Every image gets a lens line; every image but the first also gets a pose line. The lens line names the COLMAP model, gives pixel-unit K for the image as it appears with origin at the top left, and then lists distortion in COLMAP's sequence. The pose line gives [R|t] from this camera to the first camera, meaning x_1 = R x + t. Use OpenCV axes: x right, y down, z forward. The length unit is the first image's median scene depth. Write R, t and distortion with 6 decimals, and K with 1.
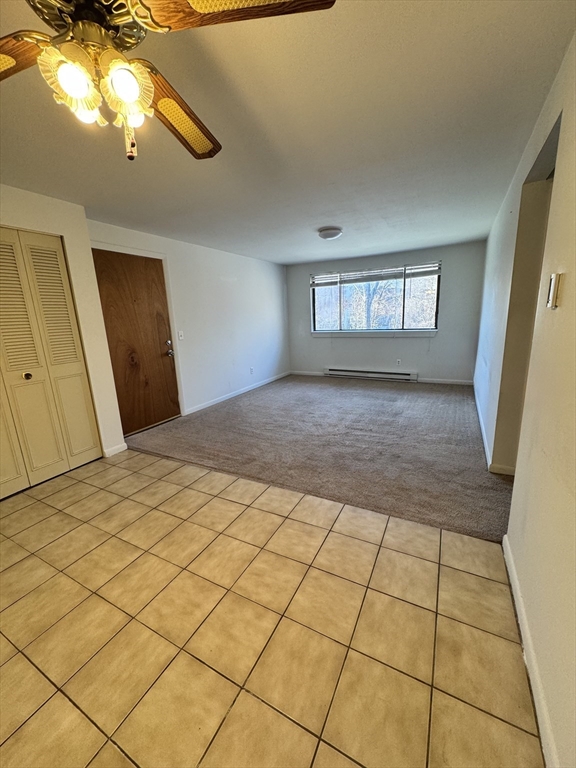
lens RADIAL K [[307.1, 0, 291.5], [0, 307.1, 381.2], [0, 0, 1]] dist [-0.005791, 0.001506]
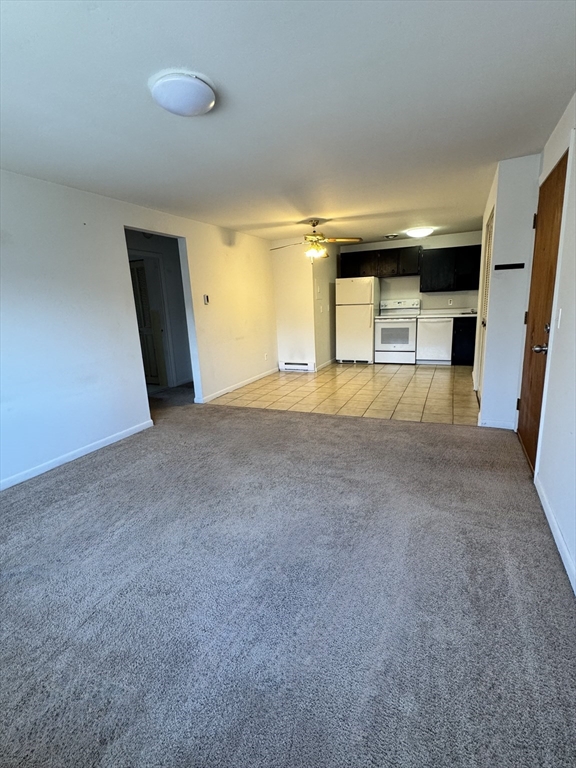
lens RADIAL K [[357.8, 0, 290.5], [0, 357.8, 385.5], [0, 0, 1]] dist [-0.003650, -0.000197]
pose [[-0.994030, 0.103531, -0.034449, 0.049283], [0.078796, 0.899524, 0.429707, -0.360975], [0.075475, 0.424427, -0.902311, 1.712631]]
